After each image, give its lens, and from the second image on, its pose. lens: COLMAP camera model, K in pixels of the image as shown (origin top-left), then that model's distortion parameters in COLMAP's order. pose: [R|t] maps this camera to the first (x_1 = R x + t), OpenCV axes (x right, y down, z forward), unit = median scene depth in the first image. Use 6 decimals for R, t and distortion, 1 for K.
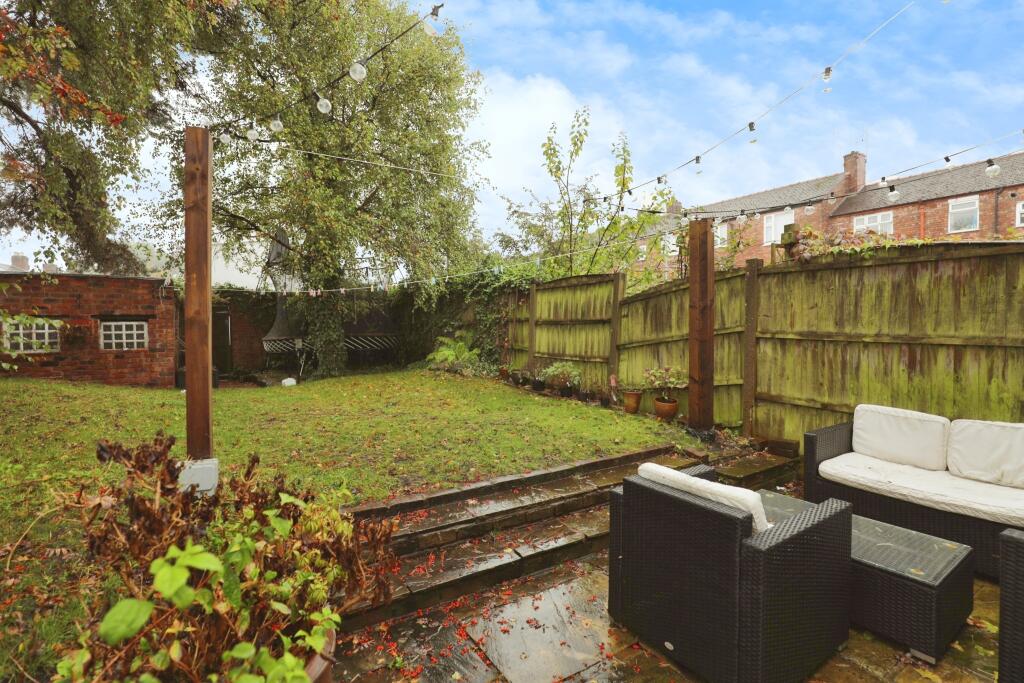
lens RADIAL K [[477.5, 0, 515.9], [0, 477.5, 331.7], [0, 0, 1]] dist [-0.034679, 0.004364]
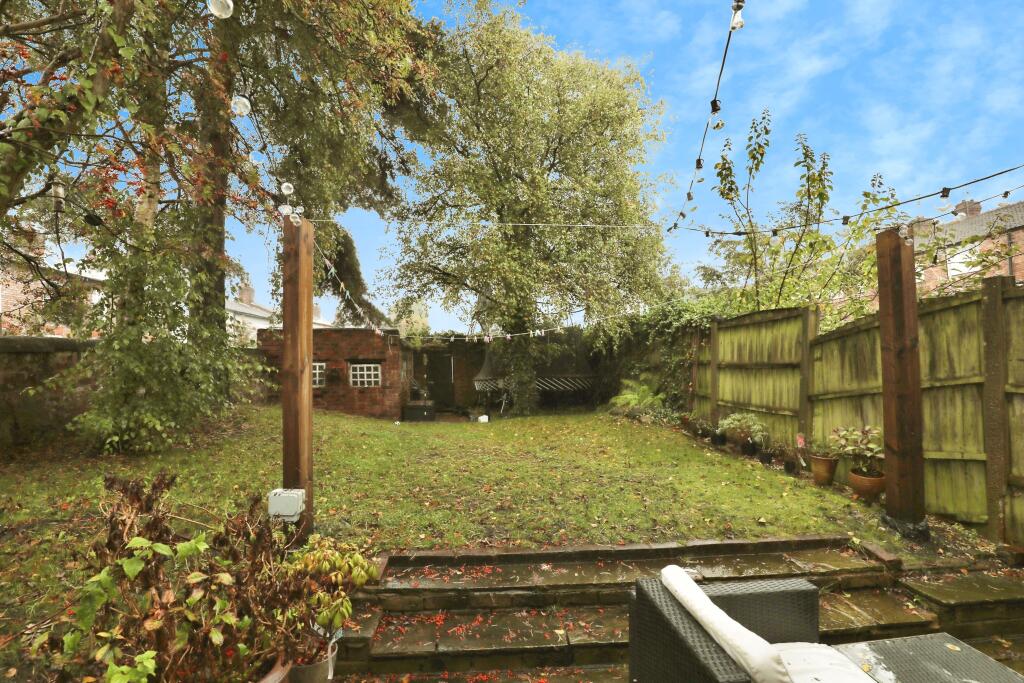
lens RADIAL K [[477.5, 0, 509.1], [0, 477.5, 344.2], [0, 0, 1]] dist [-0.034679, 0.004364]
pose [[0.882602, -0.019612, -0.469712, 0.128946], [-0.006433, 0.998532, -0.053780, -0.011049], [0.470077, 0.050488, 0.881180, 0.059991]]
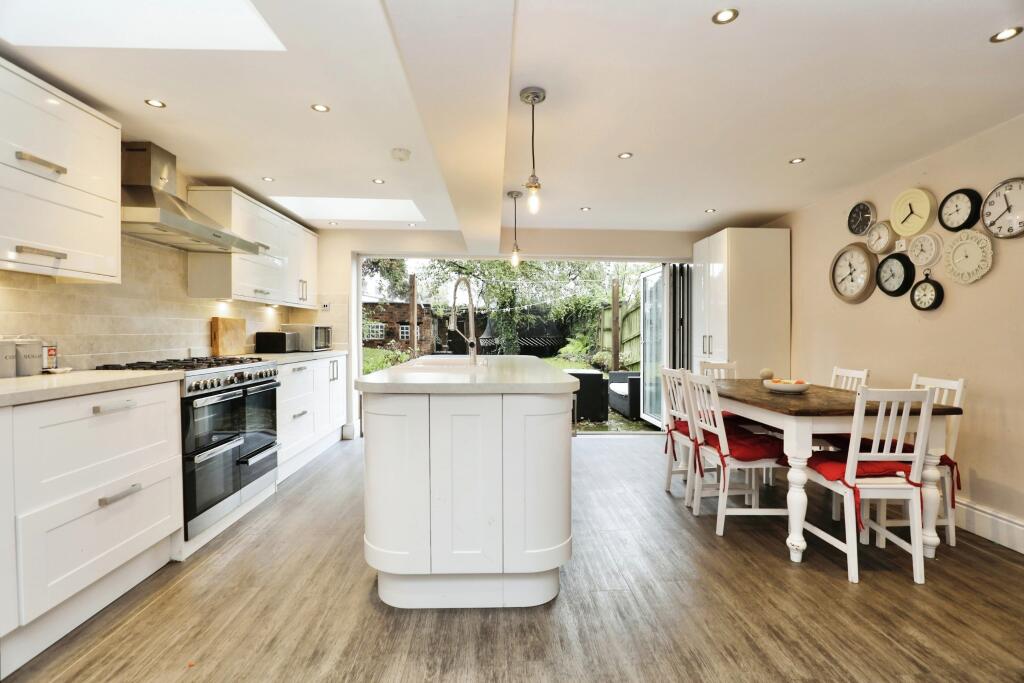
lens RADIAL K [[477.5, 0, 512.9], [0, 477.5, 332.4], [0, 0, 1]] dist [-0.034679, 0.004364]
pose [[0.873847, 0.020198, -0.485781, 0.654198], [-0.029735, 0.999487, -0.011931, 0.023605], [0.485290, 0.024871, 0.873999, -0.688739]]
